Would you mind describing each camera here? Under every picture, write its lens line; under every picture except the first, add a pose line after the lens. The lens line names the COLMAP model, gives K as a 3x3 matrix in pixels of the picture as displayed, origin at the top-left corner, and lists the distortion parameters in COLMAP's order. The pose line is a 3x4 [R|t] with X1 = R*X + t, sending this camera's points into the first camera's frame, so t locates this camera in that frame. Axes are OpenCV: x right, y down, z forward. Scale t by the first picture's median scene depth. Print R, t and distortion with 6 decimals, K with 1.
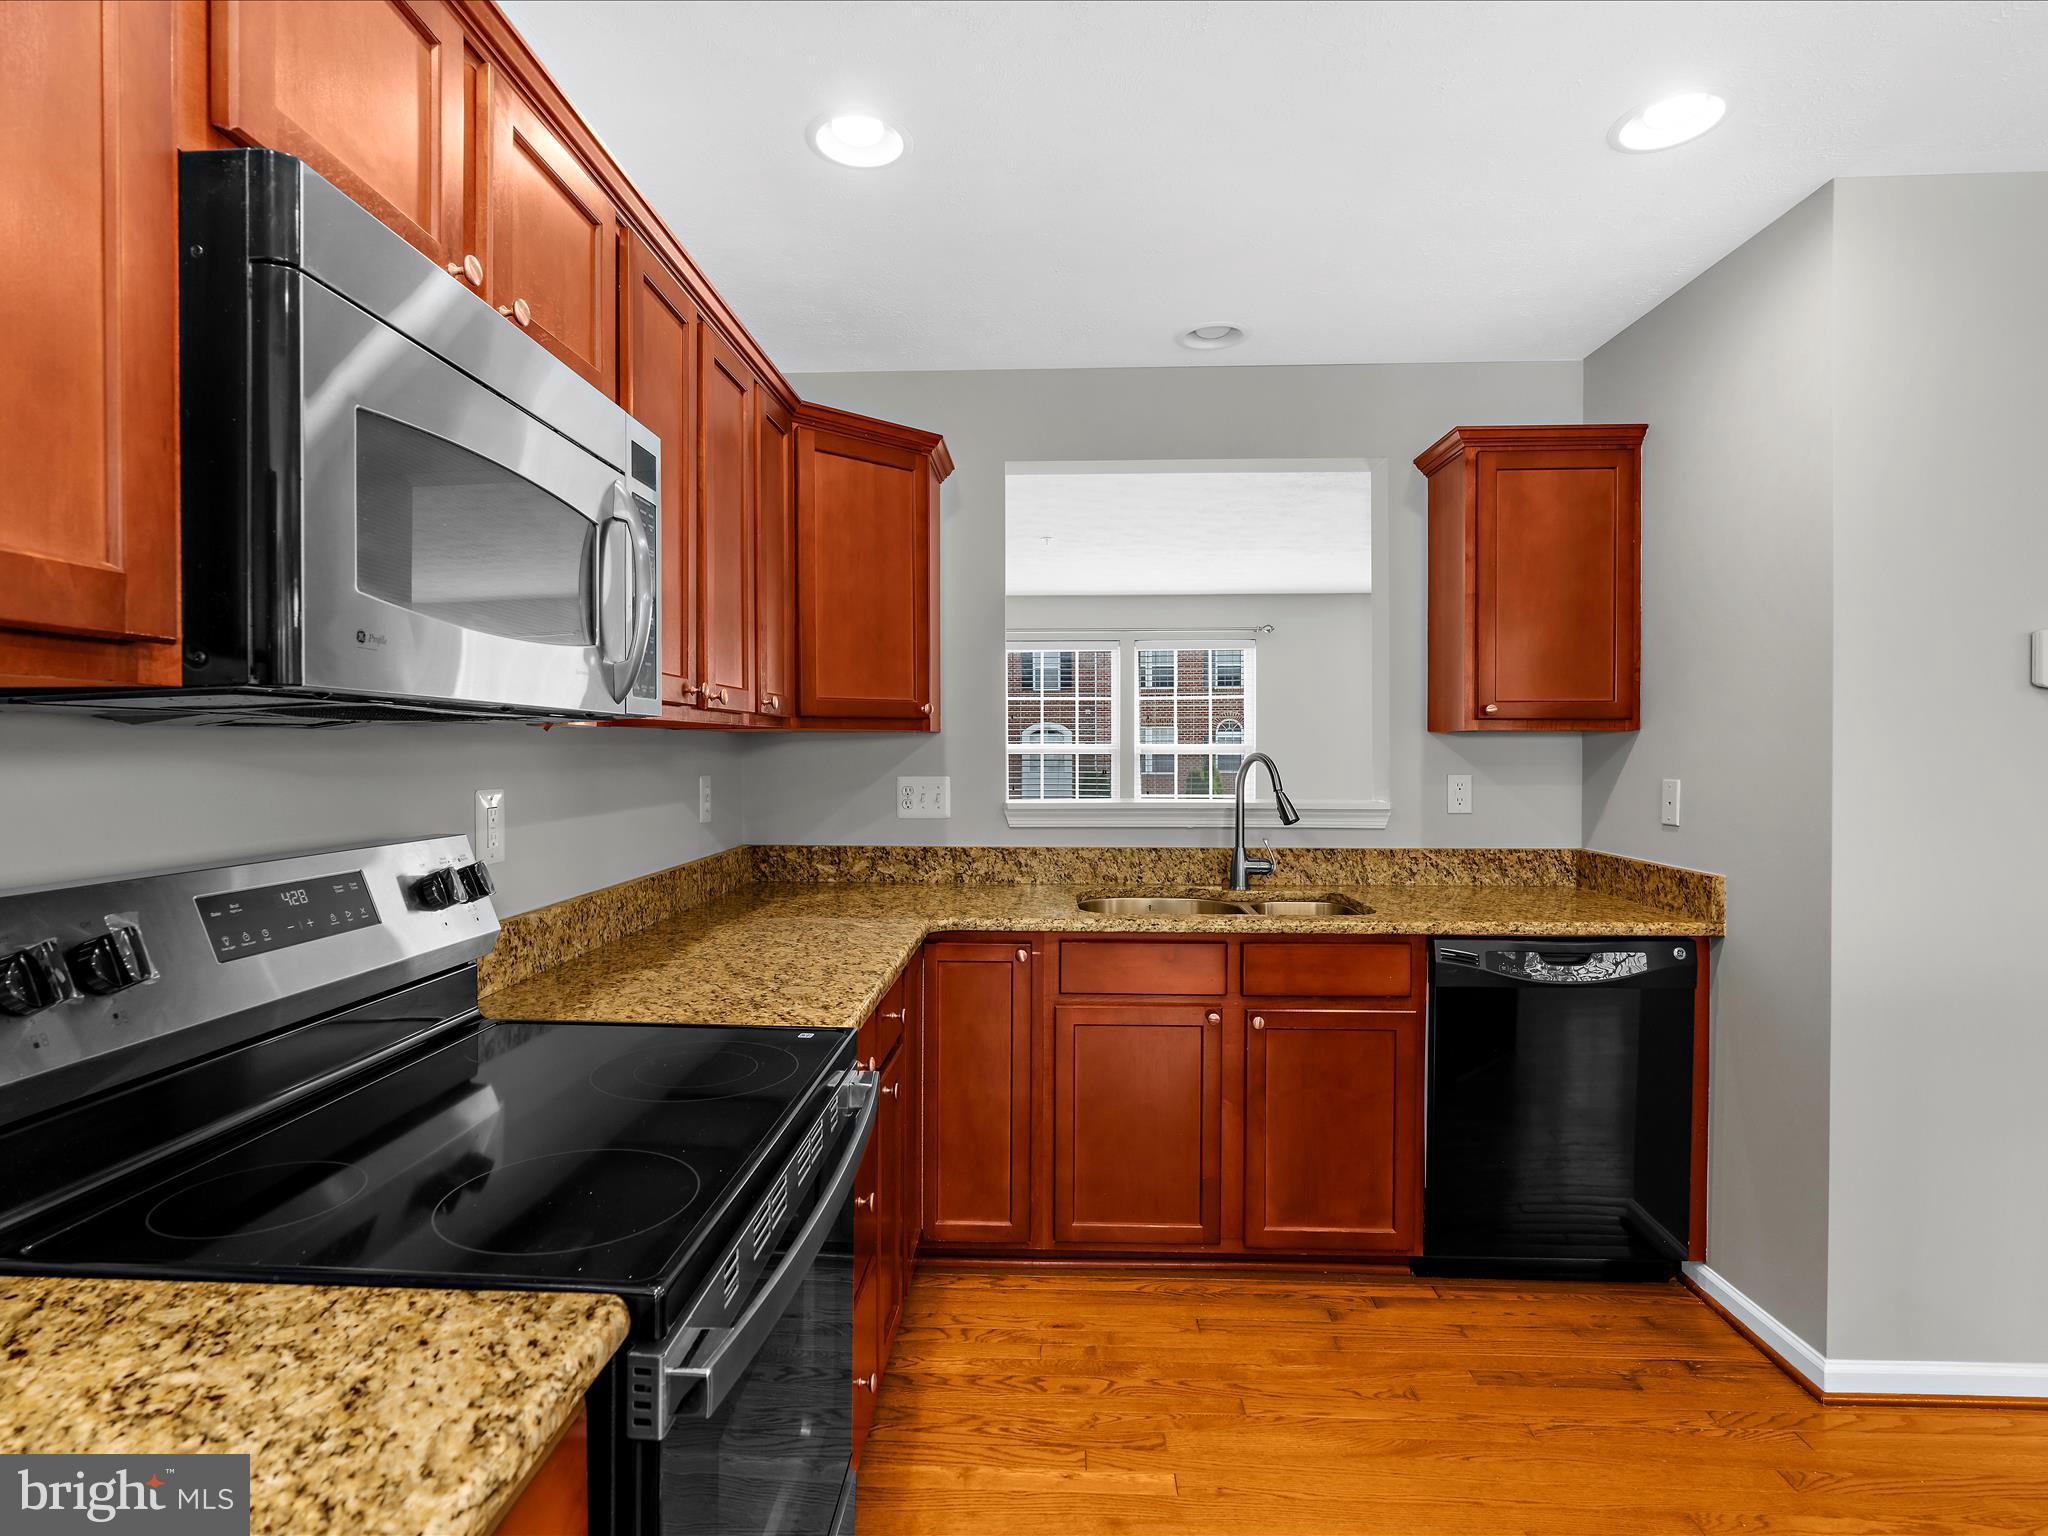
lens RADIAL K [[1062.2, 0, 1012.4], [0, 1062.2, 761.6], [0, 0, 1]] dist [0.001881, 0.000879]
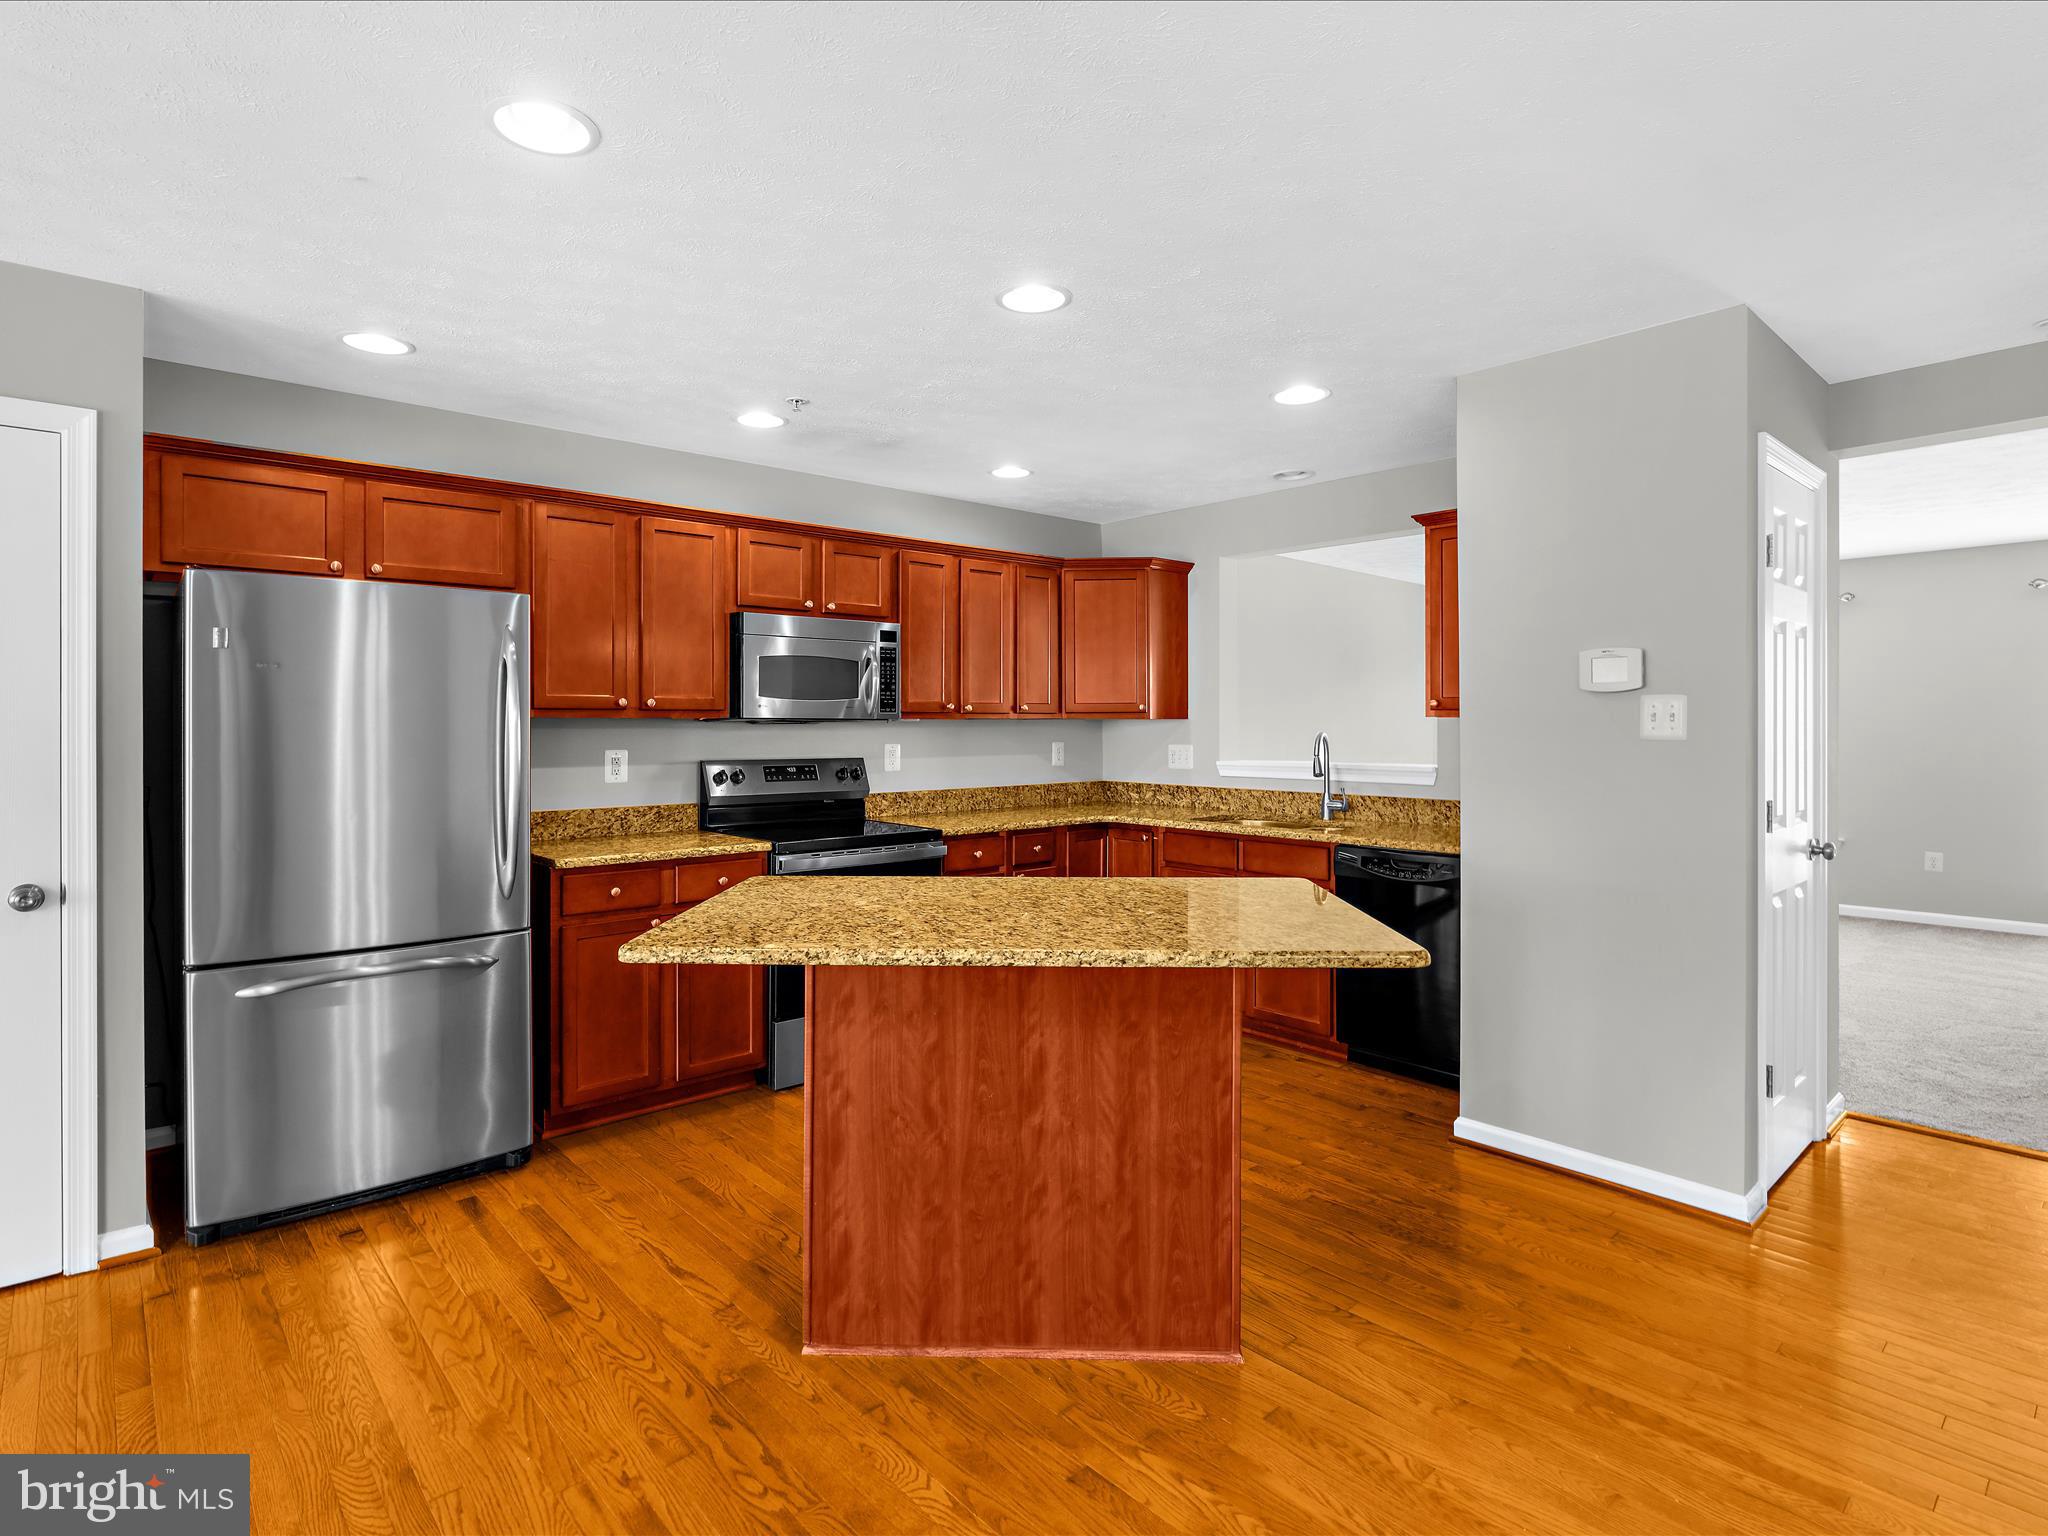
lens RADIAL K [[1043.7, 0, 1010.5], [0, 1043.7, 744.0], [0, 0, 1]] dist [-0.014245, 0.001176]
pose [[0.689737, 0.012161, -0.723958, 0.972785], [-0.007359, 0.999925, 0.009785, -0.001920], [0.724023, -0.001422, 0.689775, -0.373655]]
